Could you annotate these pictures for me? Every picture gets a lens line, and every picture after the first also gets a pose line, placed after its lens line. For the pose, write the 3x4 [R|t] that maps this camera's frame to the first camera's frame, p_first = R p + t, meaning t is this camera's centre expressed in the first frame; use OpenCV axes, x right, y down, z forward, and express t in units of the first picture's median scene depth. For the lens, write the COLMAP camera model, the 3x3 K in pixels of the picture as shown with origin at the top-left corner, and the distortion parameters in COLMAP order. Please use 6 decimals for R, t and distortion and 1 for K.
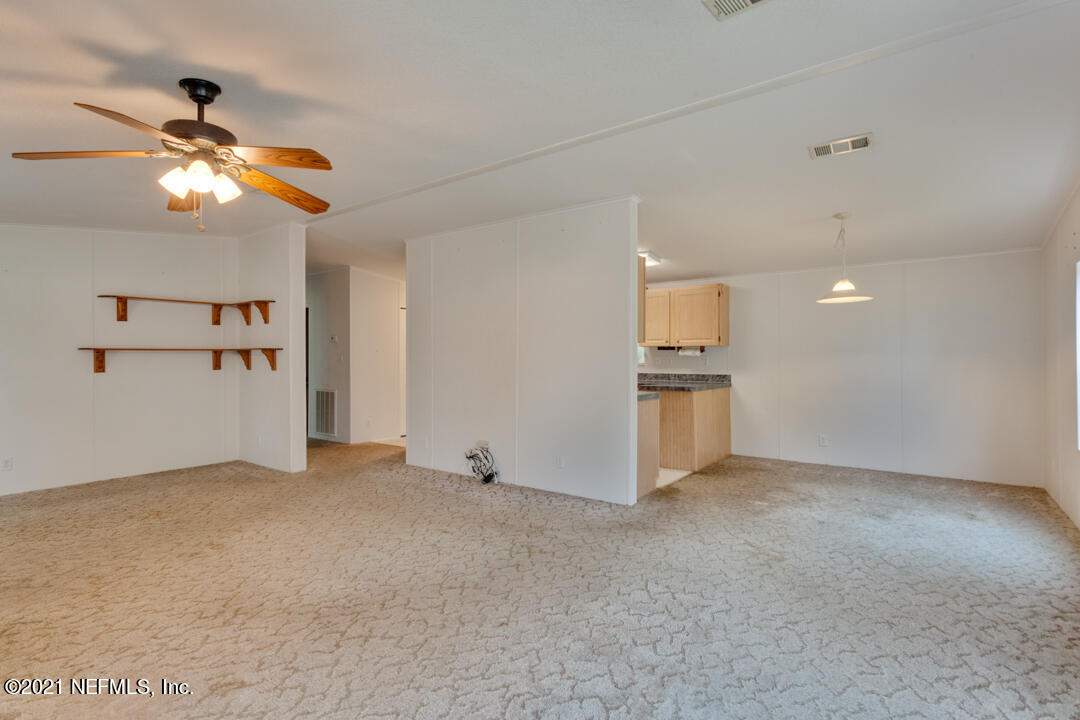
lens RADIAL K [[547.4, 0, 542.4], [0, 547.4, 357.9], [0, 0, 1]] dist [-0.002120, -0.000875]
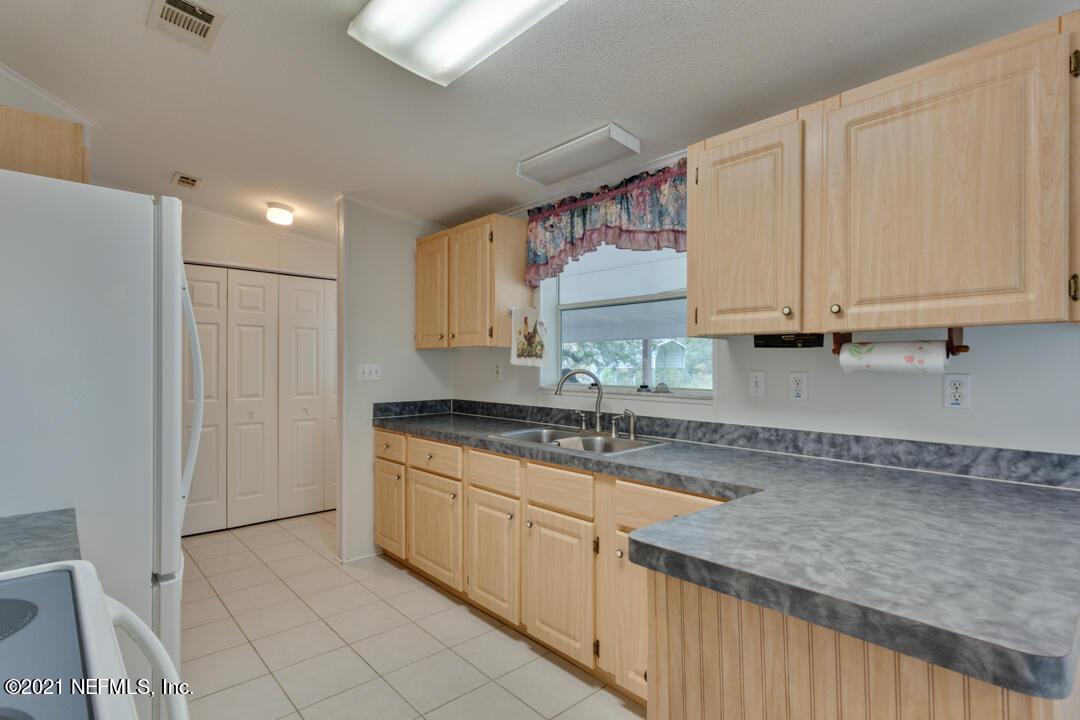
lens RADIAL K [[547.4, 0, 542.5], [0, 547.4, 359.1], [0, 0, 1]] dist [-0.002120, -0.000875]
pose [[0.980973, 0.001553, -0.194138, 0.163092], [-0.003833, 0.999928, -0.011369, -0.005095], [0.194106, 0.011896, 0.980908, 0.724466]]
